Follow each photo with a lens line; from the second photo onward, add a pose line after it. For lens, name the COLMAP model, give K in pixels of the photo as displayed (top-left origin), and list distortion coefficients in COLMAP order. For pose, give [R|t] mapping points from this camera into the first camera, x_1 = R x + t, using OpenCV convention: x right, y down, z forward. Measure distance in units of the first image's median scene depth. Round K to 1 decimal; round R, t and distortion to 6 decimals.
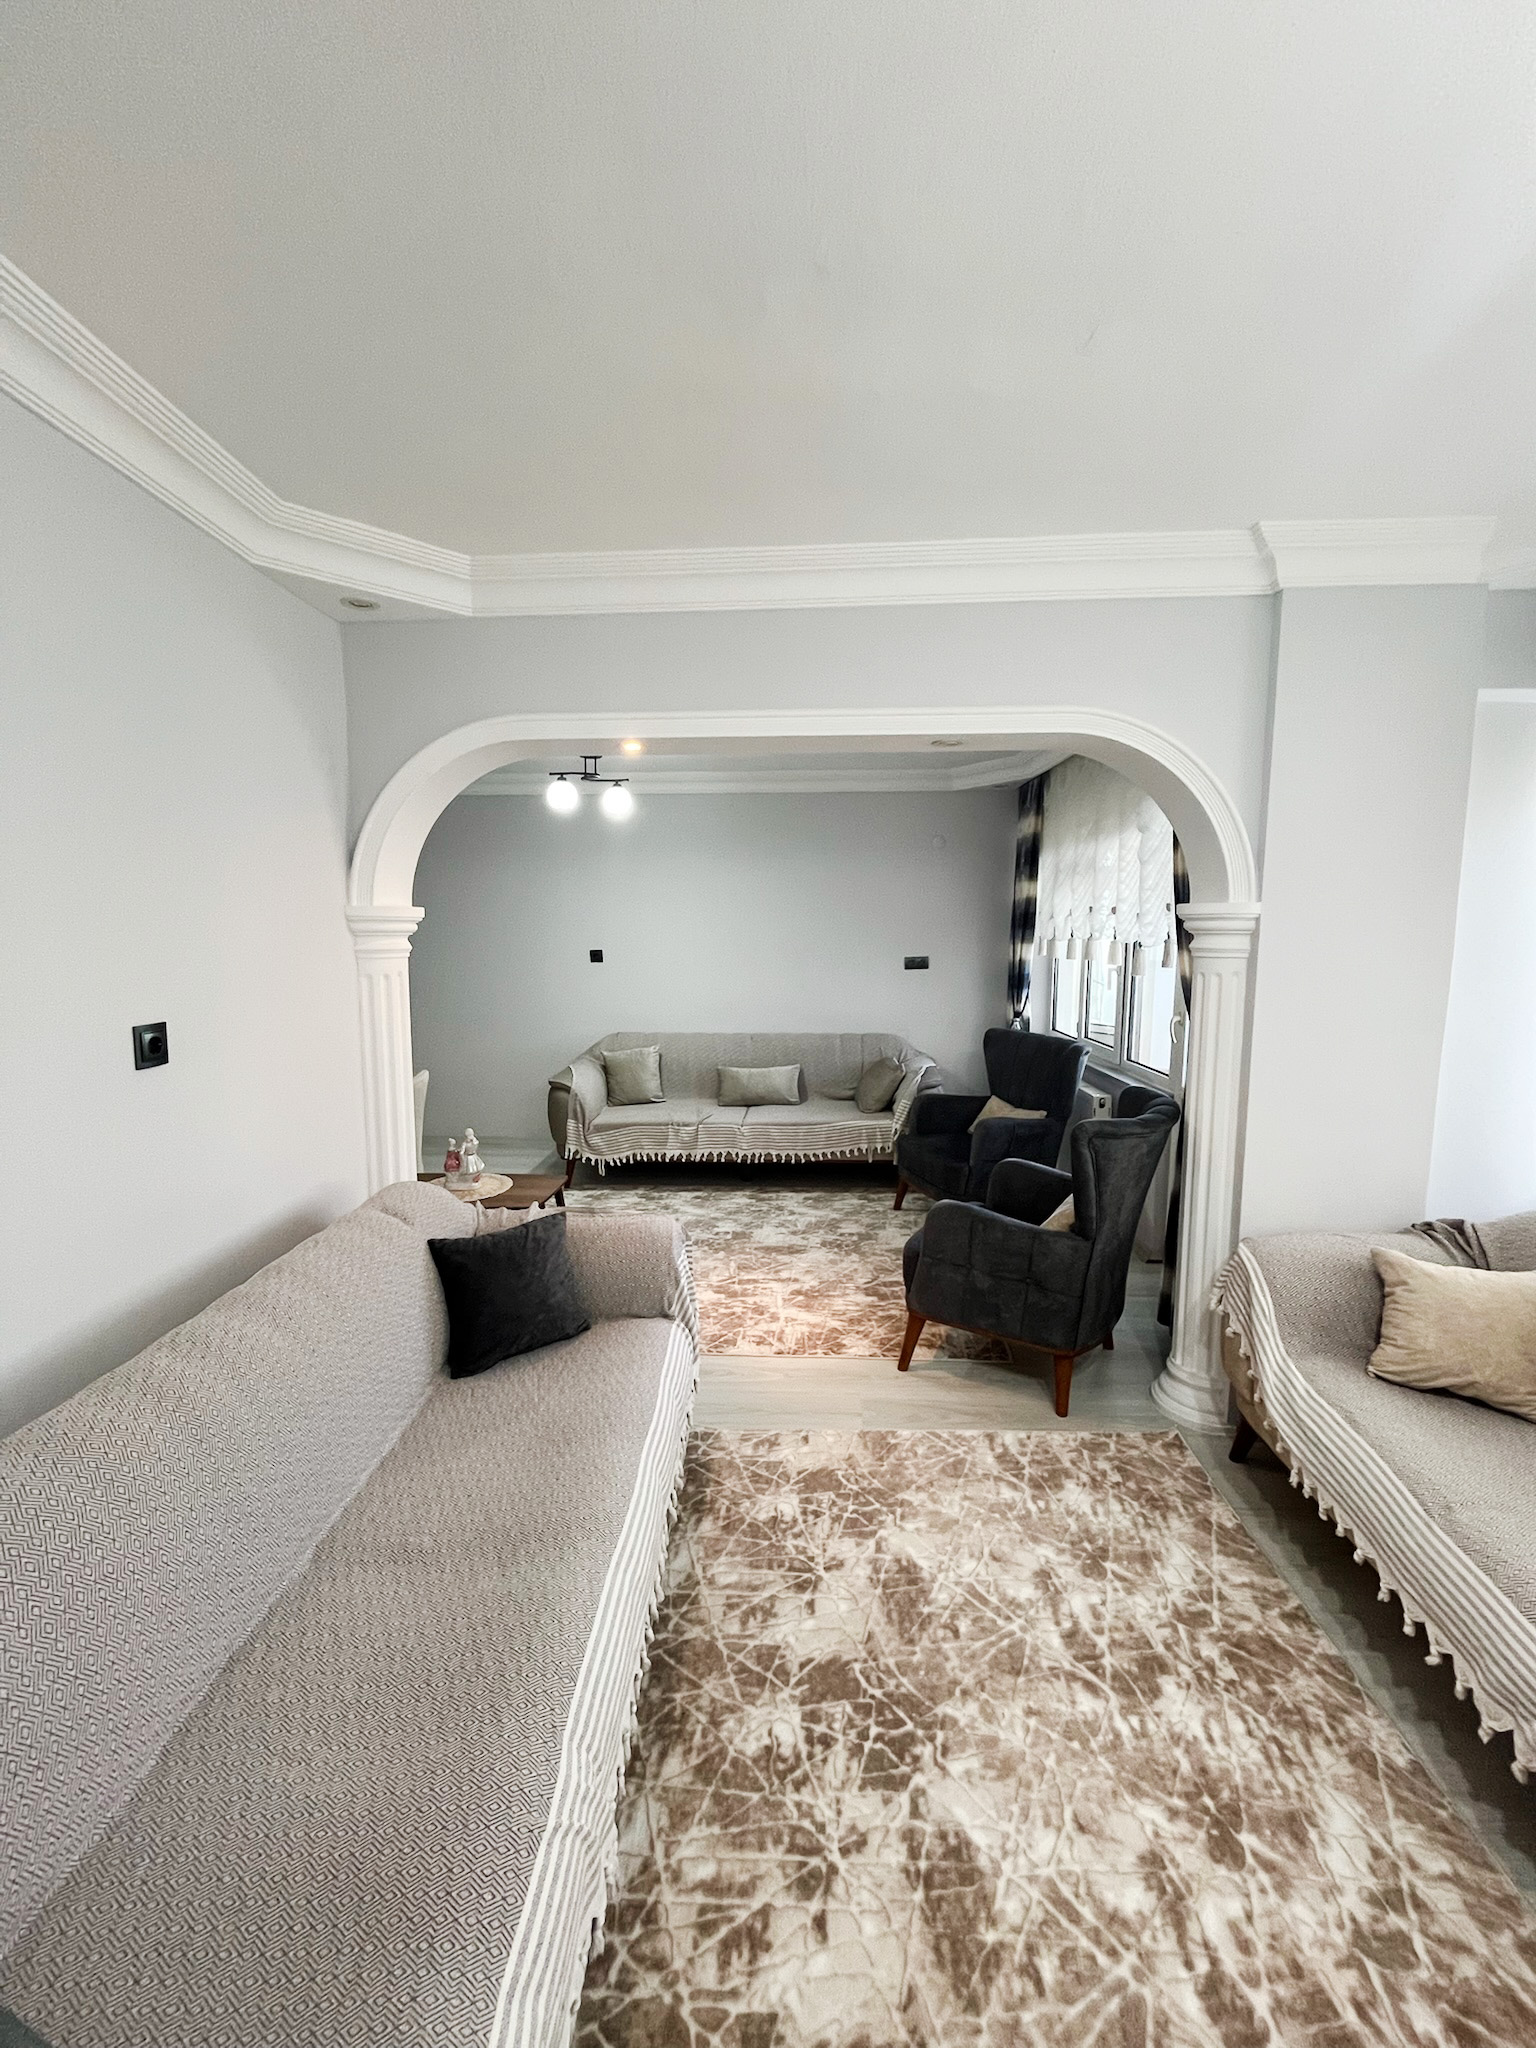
lens RADIAL K [[826.2, 0, 777.0], [0, 826.2, 1020.4], [0, 0, 1]] dist [-0.002212, 0.000241]
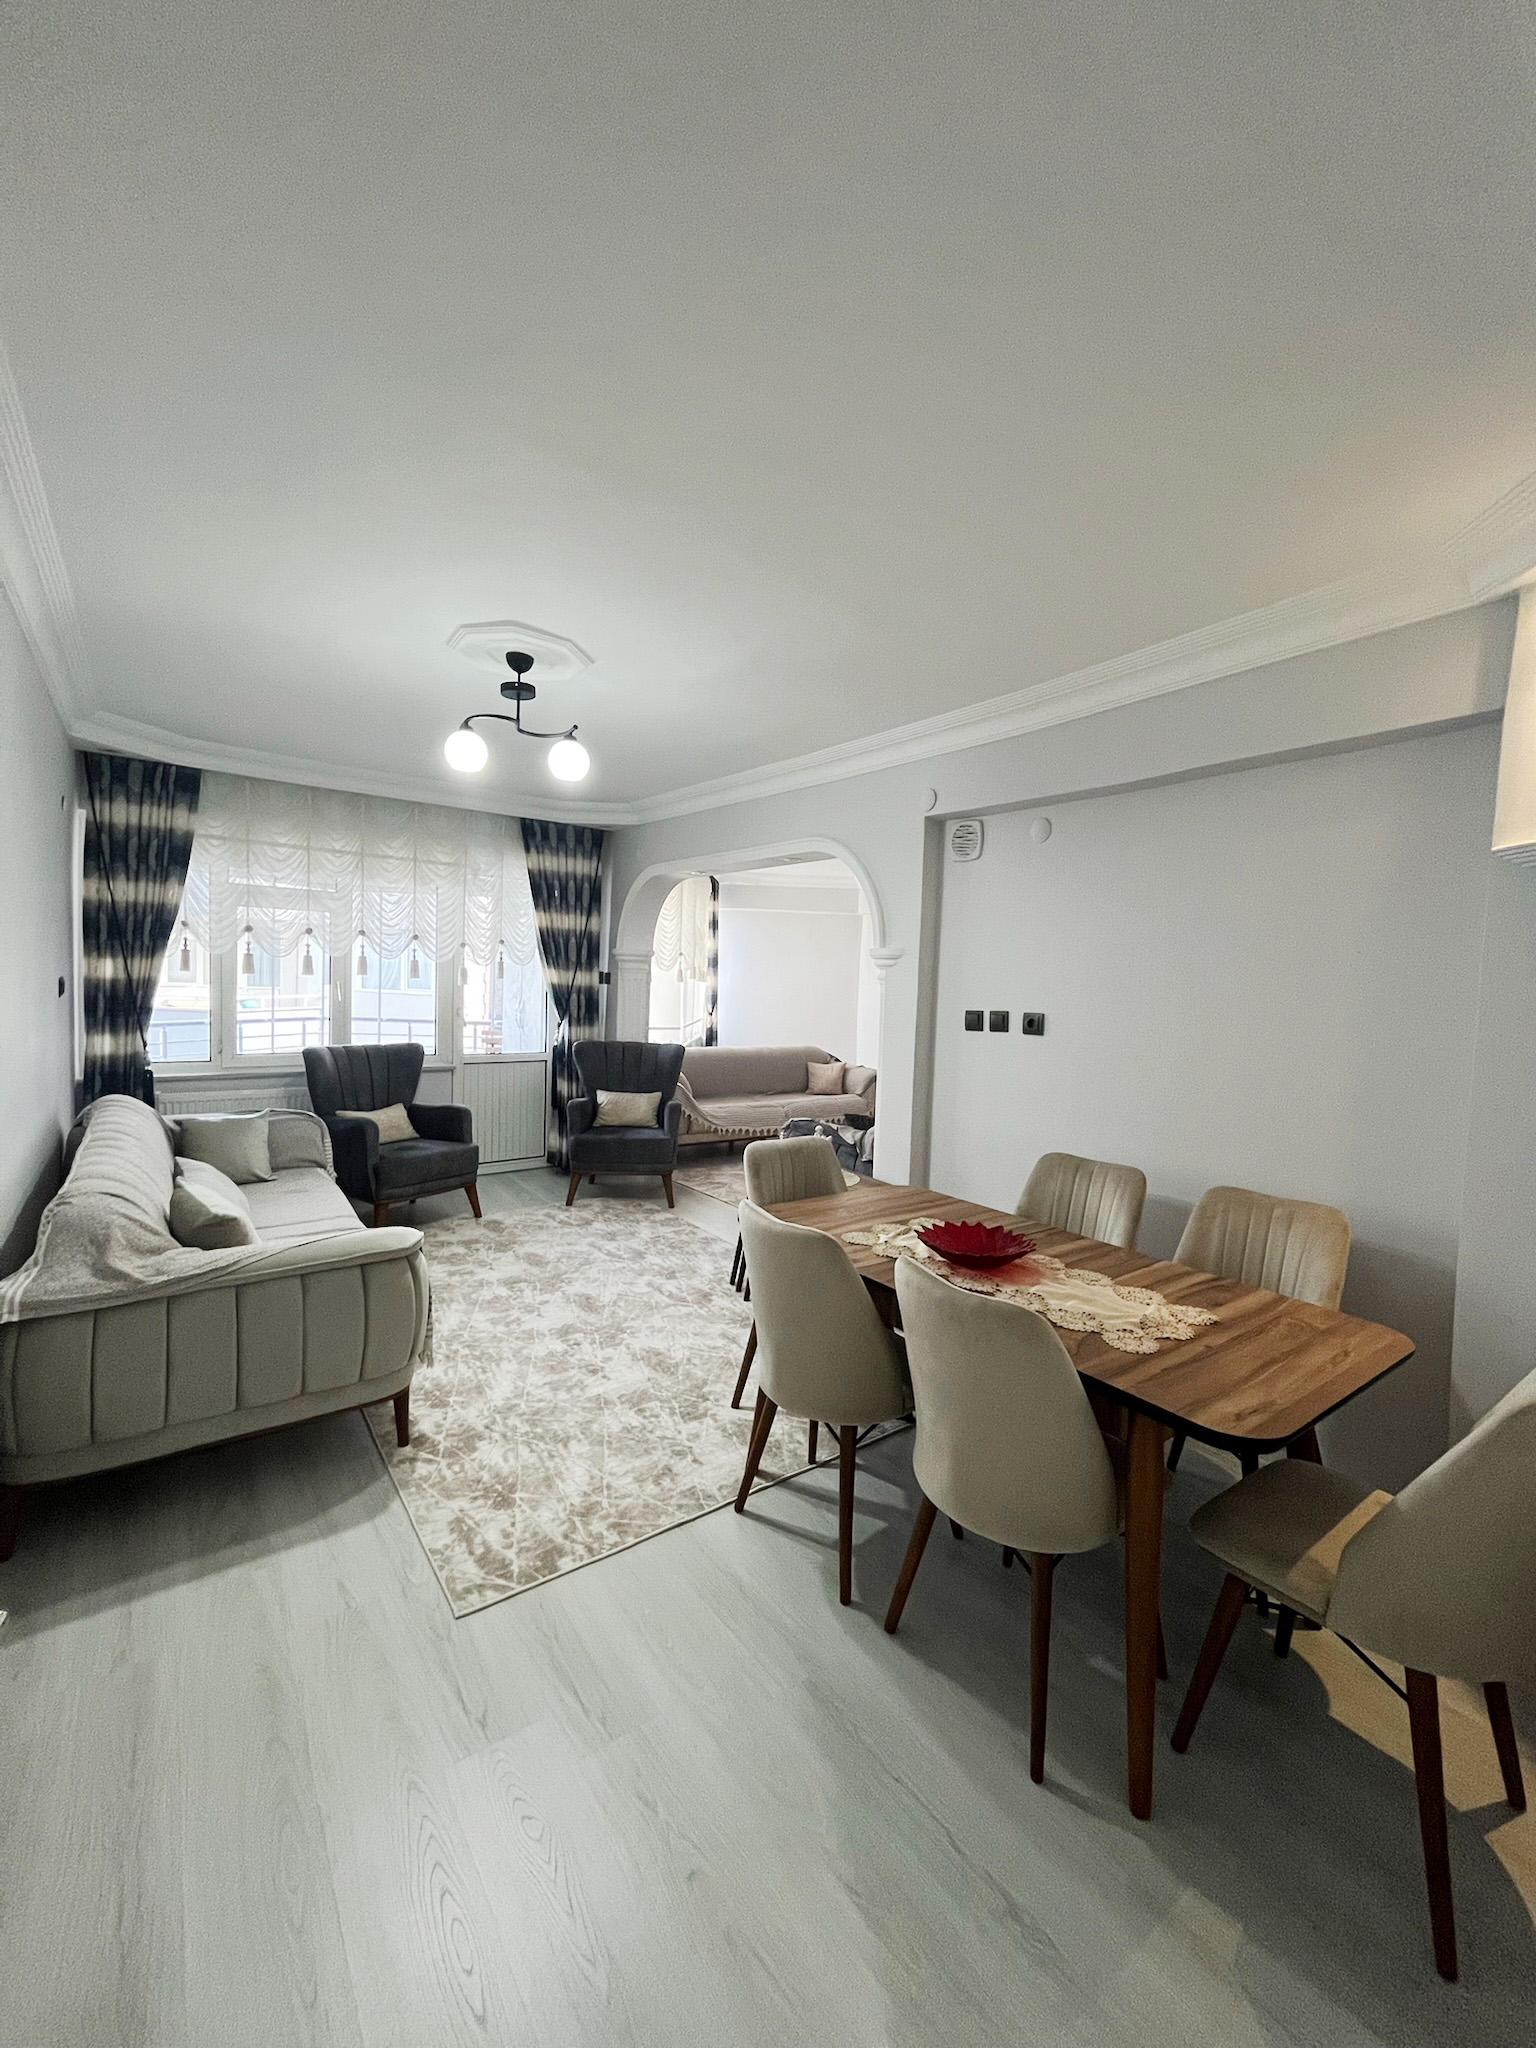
lens RADIAL K [[826.2, 0, 777.0], [0, 826.2, 1020.4], [0, 0, 1]] dist [-0.002212, 0.000241]
pose [[-0.641012, -0.066699, 0.764627, -2.352498], [0.047719, 0.990827, 0.126434, -0.336431], [-0.766046, 0.117533, -0.631949, 3.382103]]
